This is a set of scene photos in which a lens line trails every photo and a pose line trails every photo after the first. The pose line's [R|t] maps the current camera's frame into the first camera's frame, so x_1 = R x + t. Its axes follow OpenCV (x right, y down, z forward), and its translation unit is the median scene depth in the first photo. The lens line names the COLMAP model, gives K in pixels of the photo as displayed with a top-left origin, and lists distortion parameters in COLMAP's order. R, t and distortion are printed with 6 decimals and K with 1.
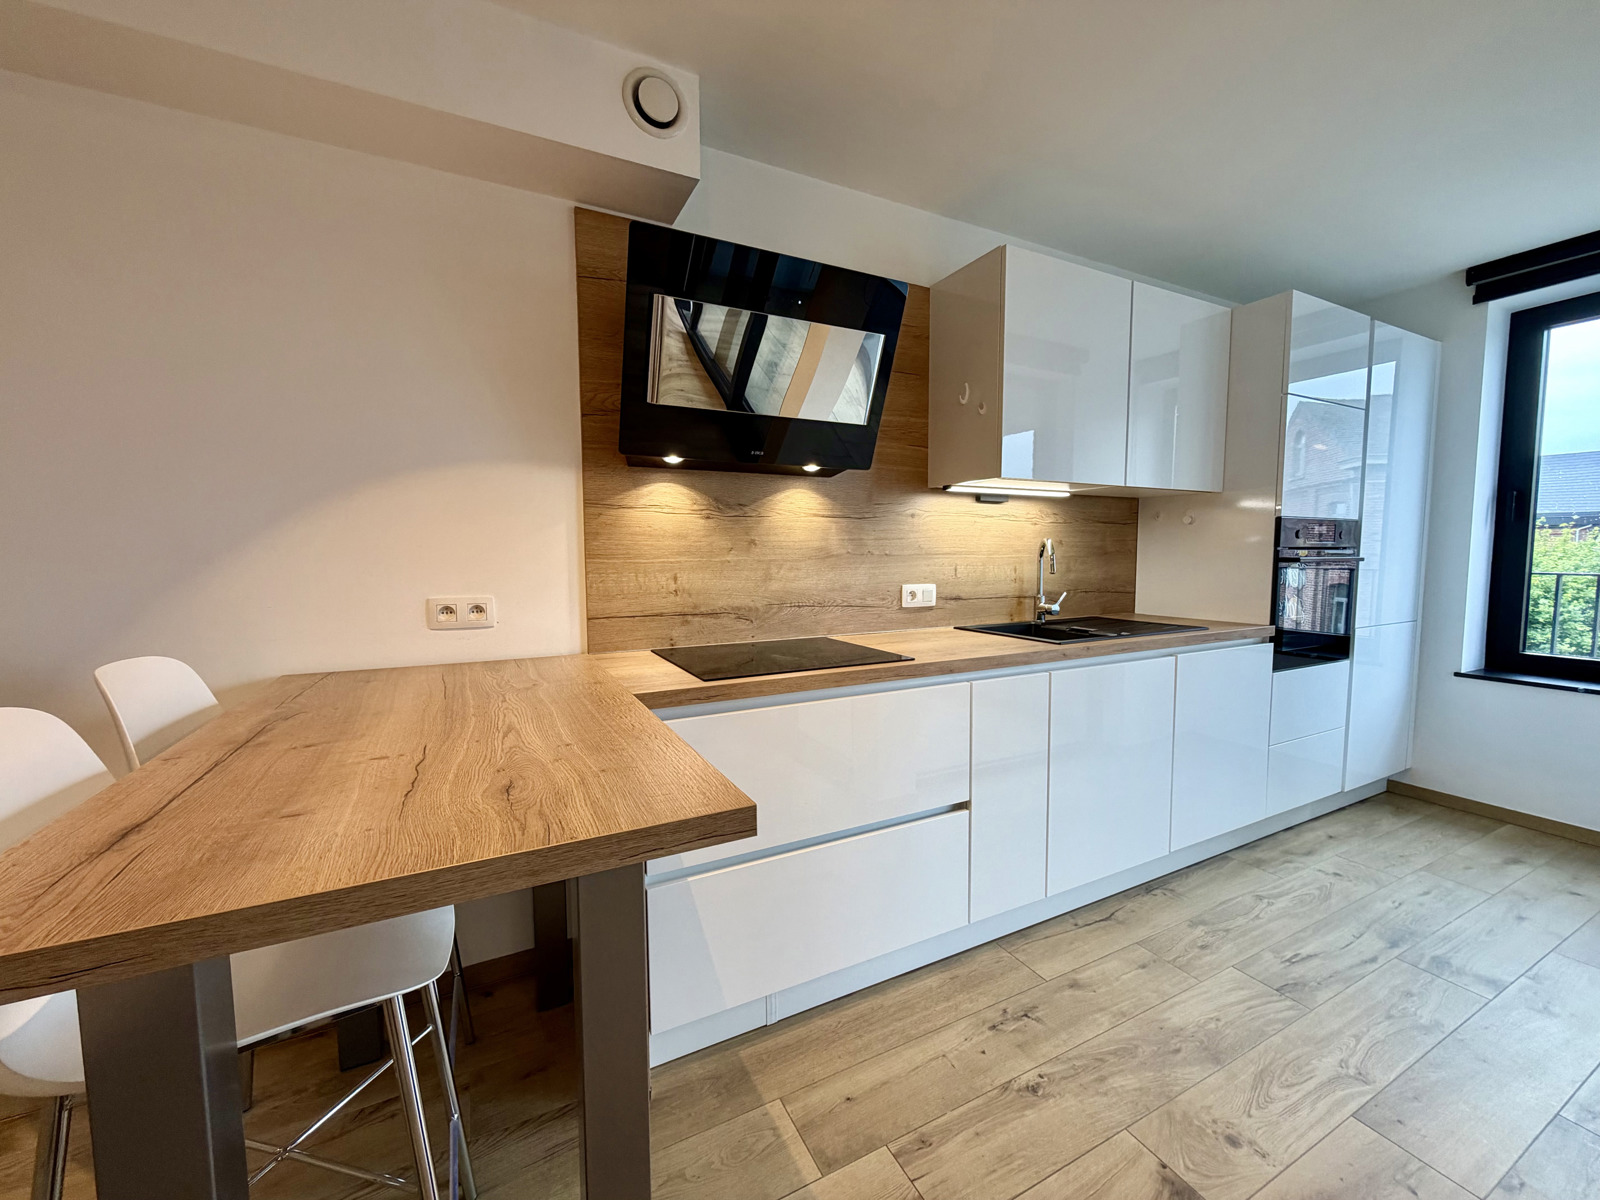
lens RADIAL K [[632.9, 0, 805.1], [0, 632.9, 597.9], [0, 0, 1]] dist [-0.000984, -0.000029]
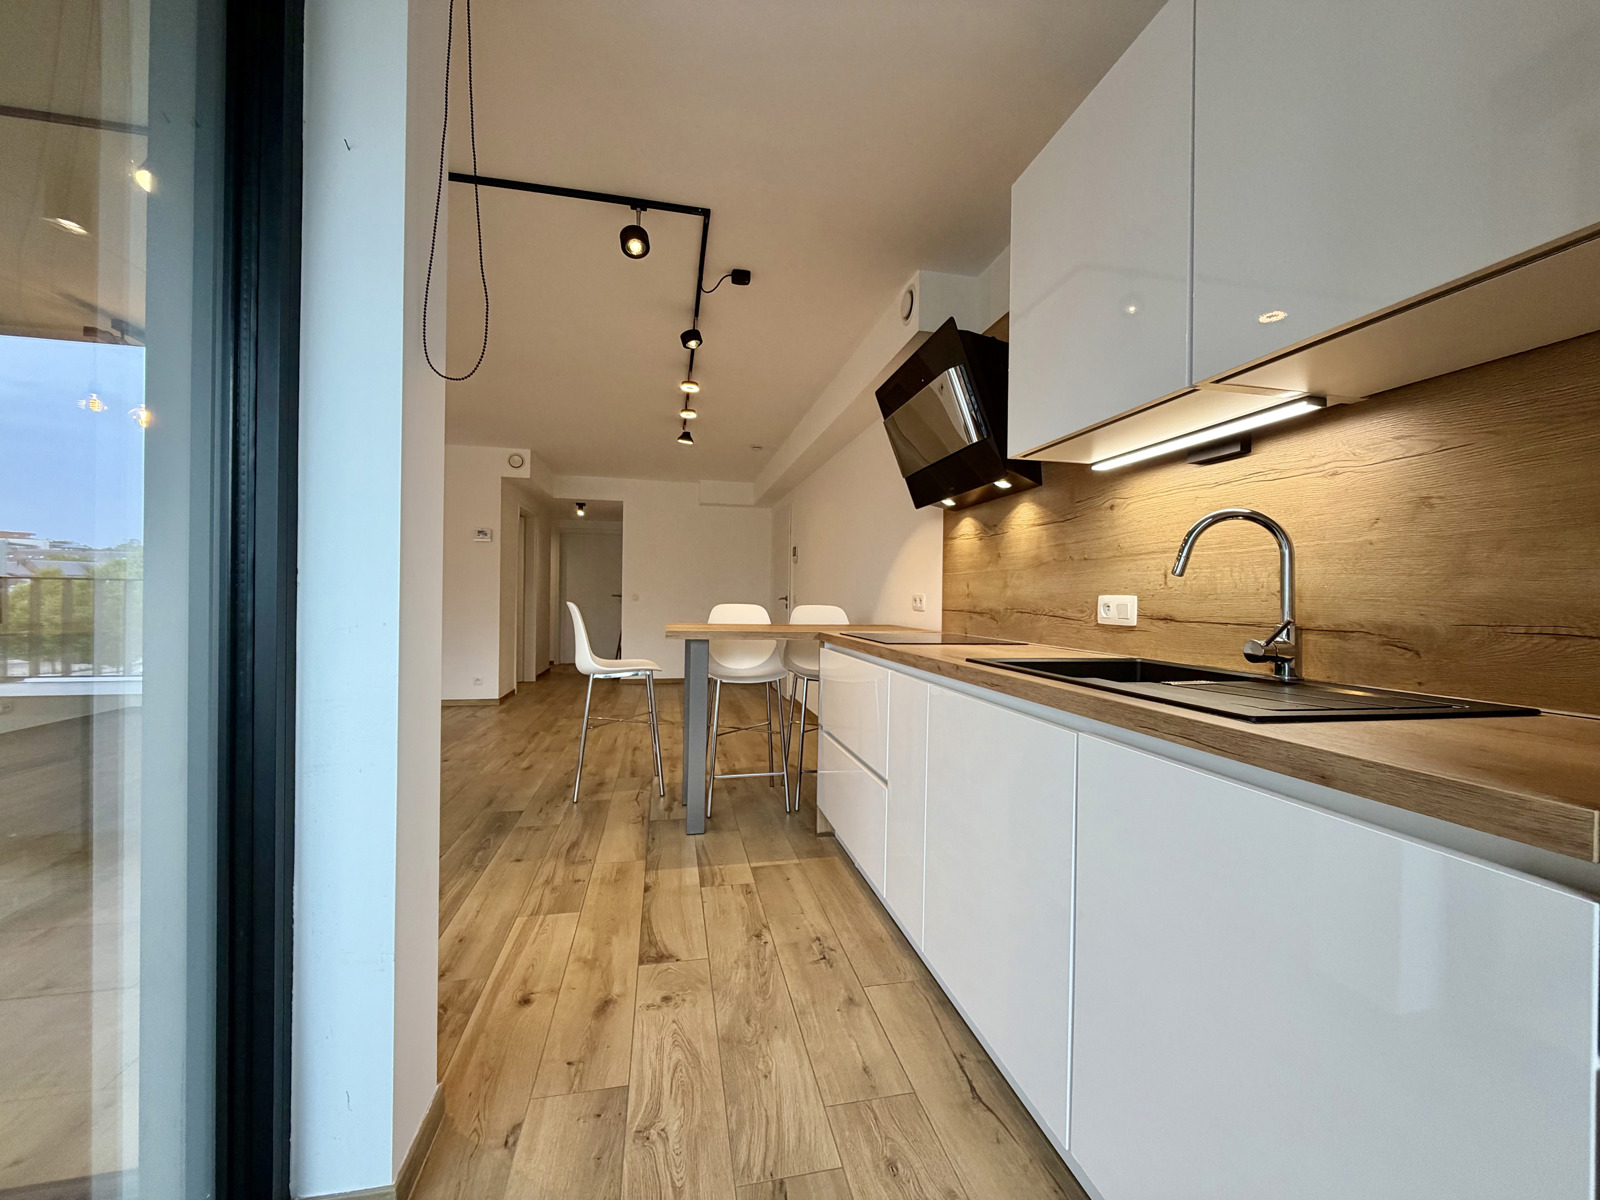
lens RADIAL K [[632.9, 0, 805.4], [0, 632.9, 600.2], [0, 0, 1]] dist [-0.000984, -0.000029]
pose [[-0.251513, 0.003130, -0.967849, 1.238675], [-0.088875, 0.995695, 0.026316, -0.003189], [0.963765, 0.092636, -0.250152, 1.018157]]
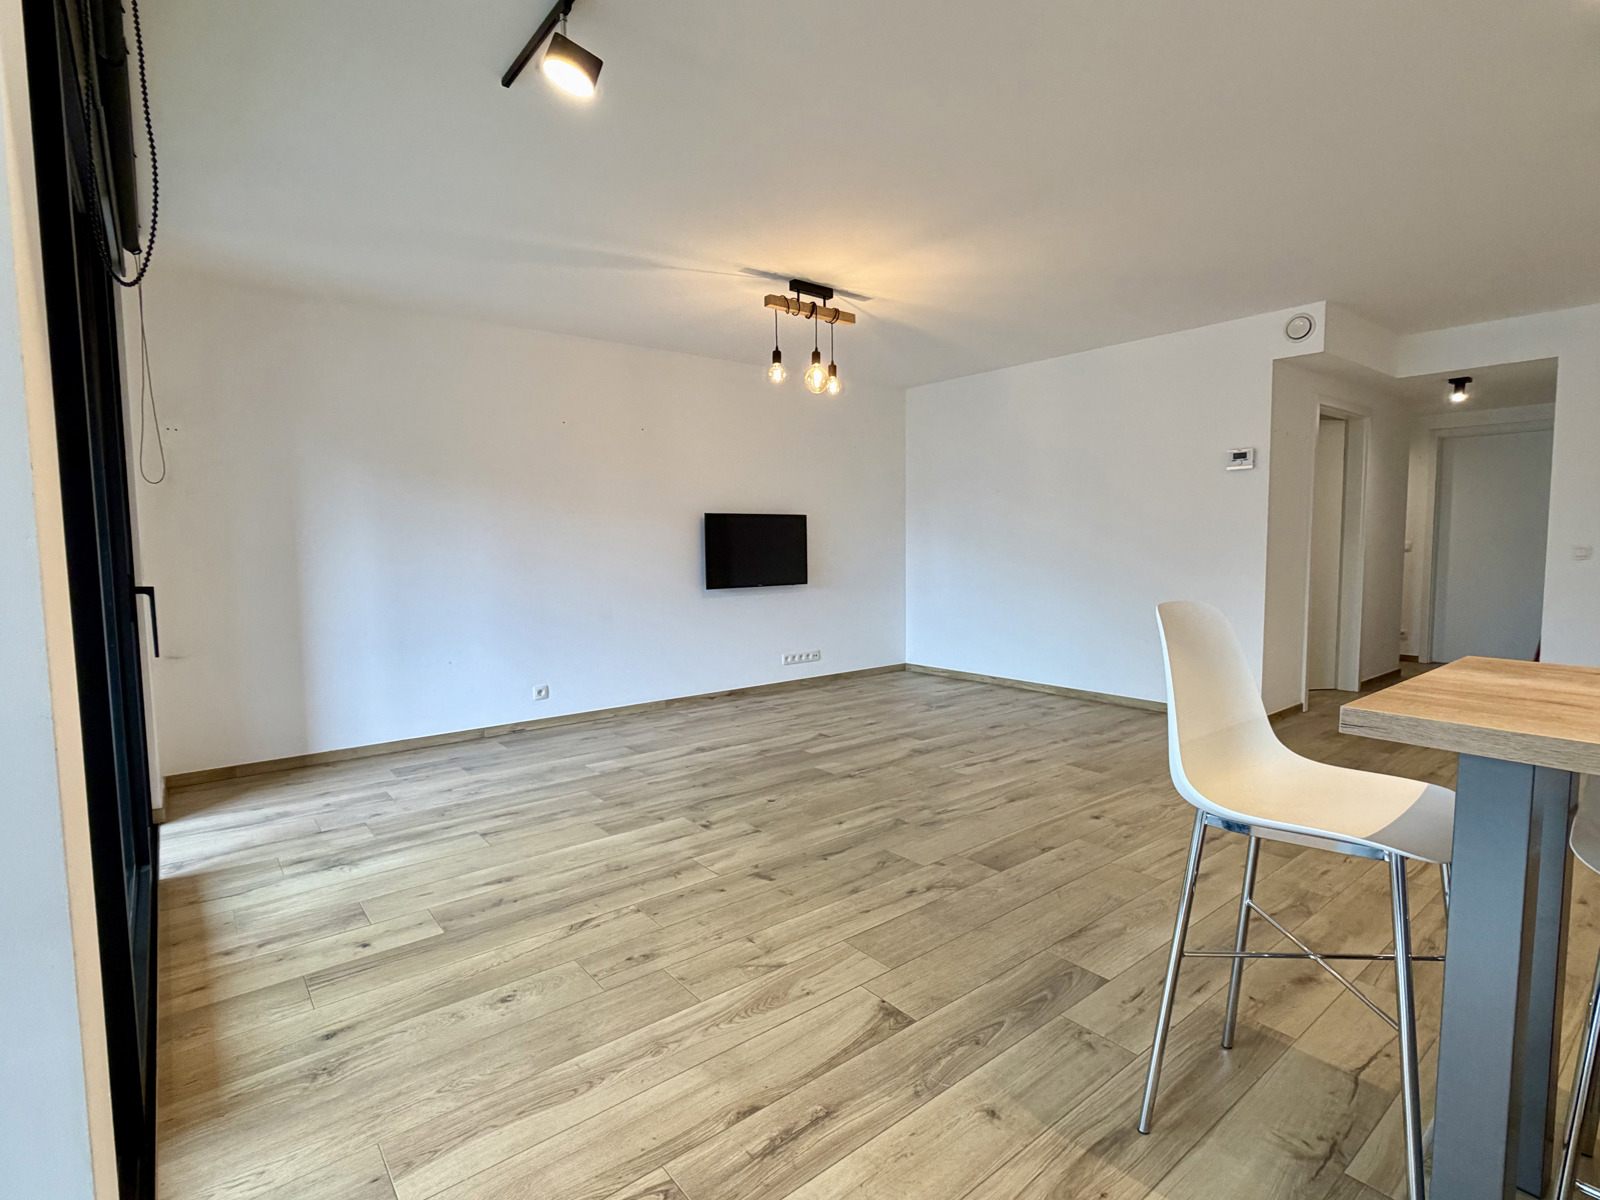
lens RADIAL K [[785.2, 0, 804.3], [0, 785.2, 601.2], [0, 0, 1]] dist [-0.005468, 0.000994]
pose [[-0.978834, 0.028517, -0.202660, 0.468406], [-0.003222, 0.987975, 0.154579, -0.036662], [0.204632, 0.151960, -0.966972, 0.840806]]
